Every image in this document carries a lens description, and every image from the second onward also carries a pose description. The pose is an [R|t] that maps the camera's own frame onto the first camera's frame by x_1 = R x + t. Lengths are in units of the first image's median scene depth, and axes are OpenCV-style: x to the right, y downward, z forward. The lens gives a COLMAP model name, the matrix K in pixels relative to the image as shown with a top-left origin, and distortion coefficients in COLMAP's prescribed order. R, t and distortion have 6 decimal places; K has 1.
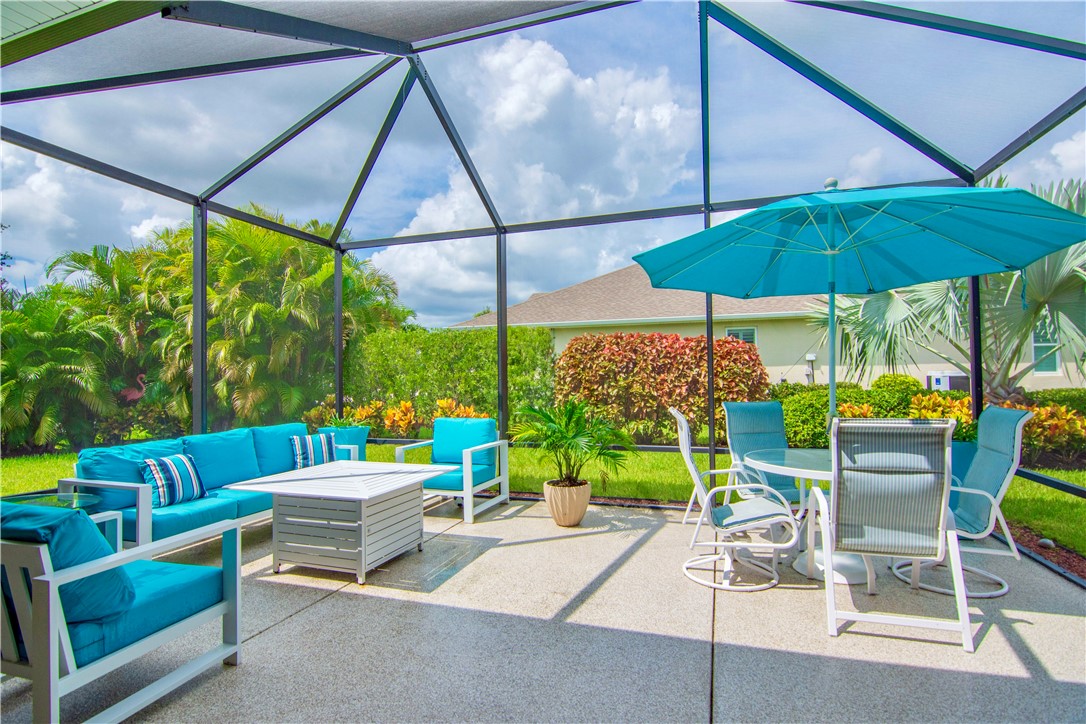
lens RADIAL K [[534.2, 0, 538.9], [0, 534.2, 367.5], [0, 0, 1]] dist [-0.001849, -0.000416]
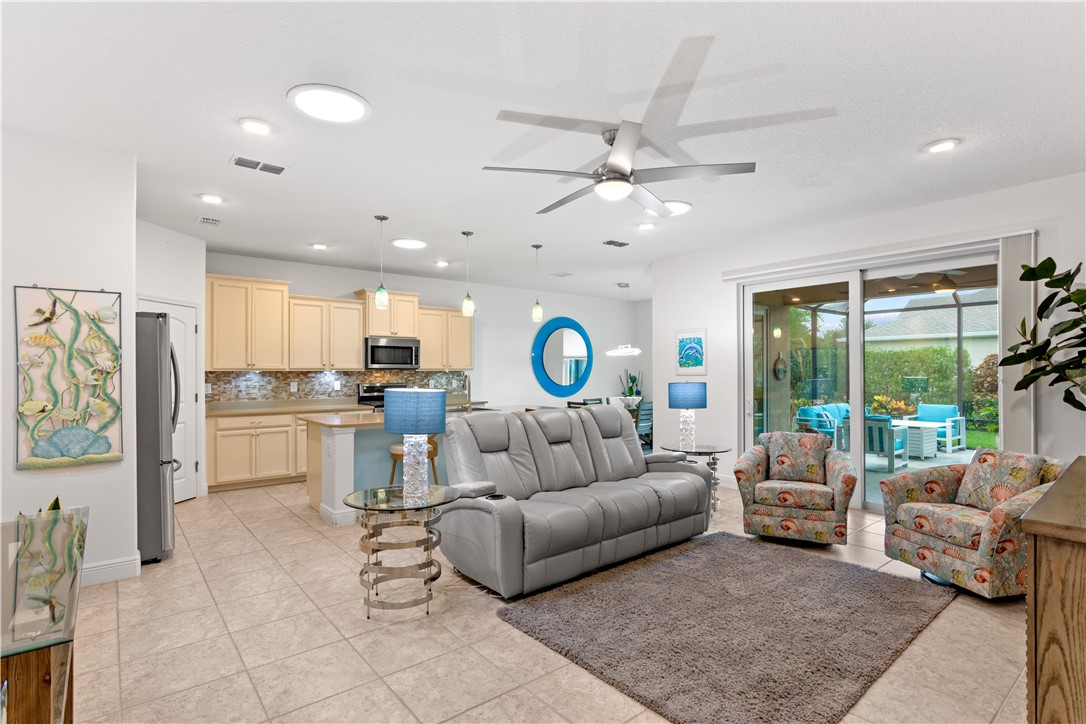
lens RADIAL K [[533.7, 0, 546.2], [0, 533.7, 370.3], [0, 0, 1]] dist [-0.000877, -0.000020]
pose [[0.849944, 0.011123, -0.526756, -0.237875], [-0.004947, 0.999902, 0.013131, -0.035964], [0.526850, -0.008555, 0.849915, -1.019239]]
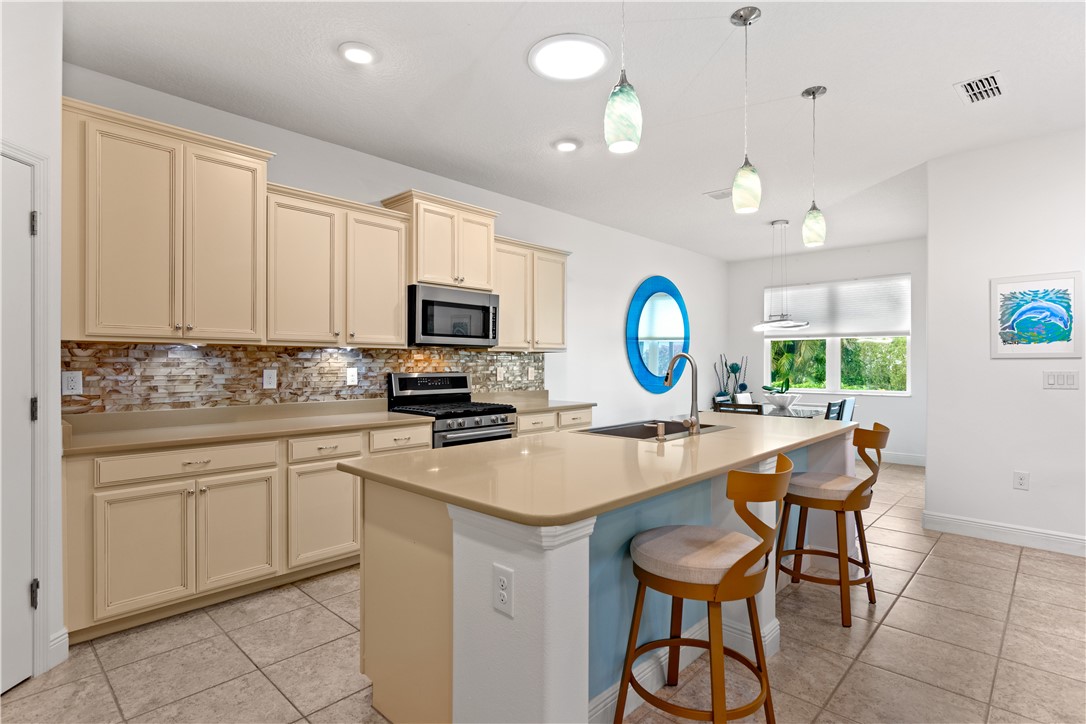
lens RADIAL K [[542.4, 0, 545.5], [0, 542.4, 364.3], [0, 0, 1]] dist [0.001293, 0.001199]
pose [[0.910592, 0.017278, -0.412945, -0.695583], [-0.011178, 0.999790, 0.017181, -0.015757], [0.413156, -0.011029, 0.910594, -0.786135]]
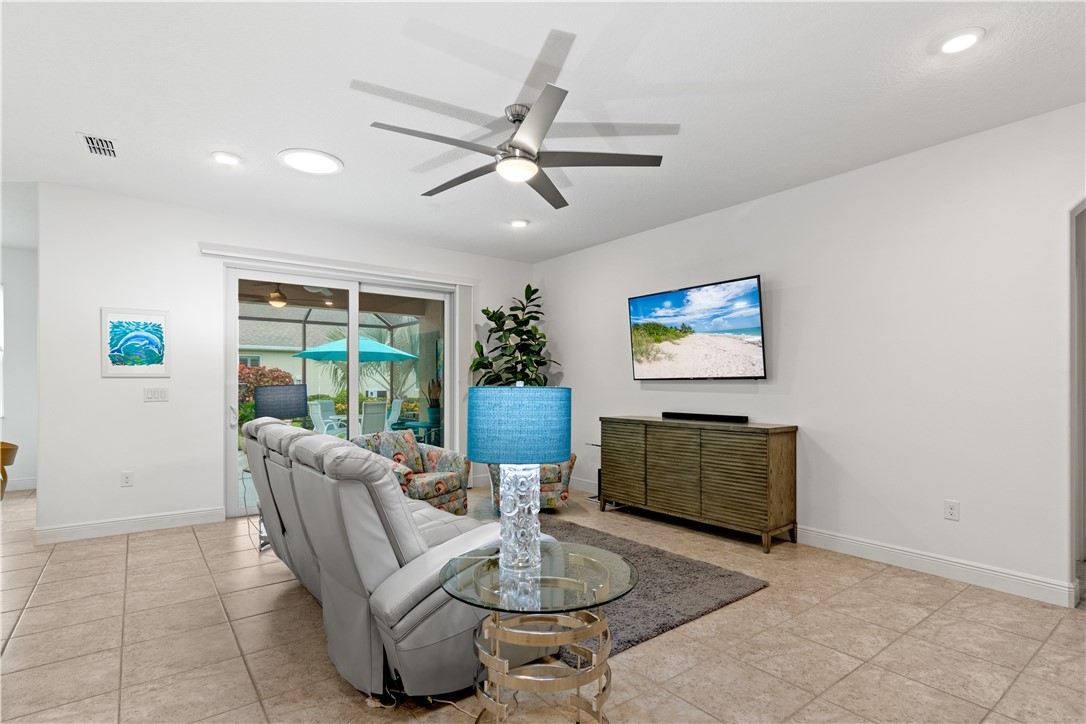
lens RADIAL K [[538.9, 0, 546.9], [0, 538.9, 382.4], [0, 0, 1]] dist [-0.001348, 0.000320]
pose [[0.553156, 0.015691, 0.832930, -0.741839], [-0.017434, 0.999822, -0.007257, -0.015581], [-0.832895, -0.010507, 0.553331, -0.864595]]
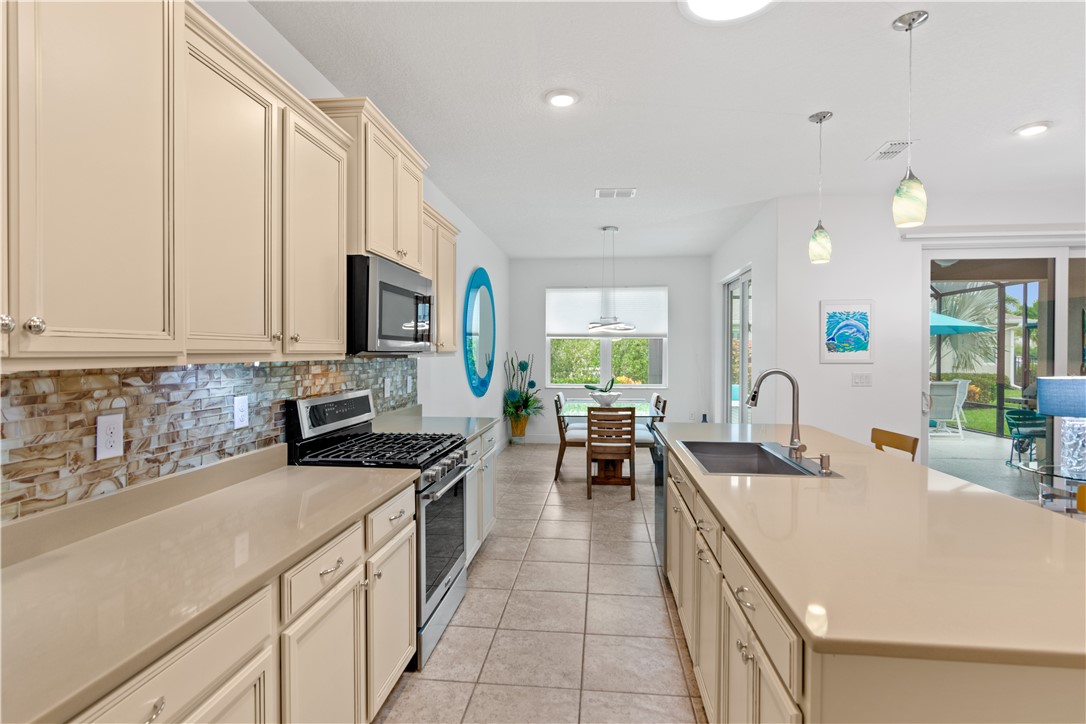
lens RADIAL K [[533.2, 0, 543.4], [0, 533.2, 356.0], [0, 0, 1]] dist [0.000203, 0.000391]
pose [[0.975258, 0.014253, 0.220611, -0.987582], [-0.017844, 0.999739, 0.014293, -0.028874], [-0.220349, -0.017876, 0.975257, -0.693746]]
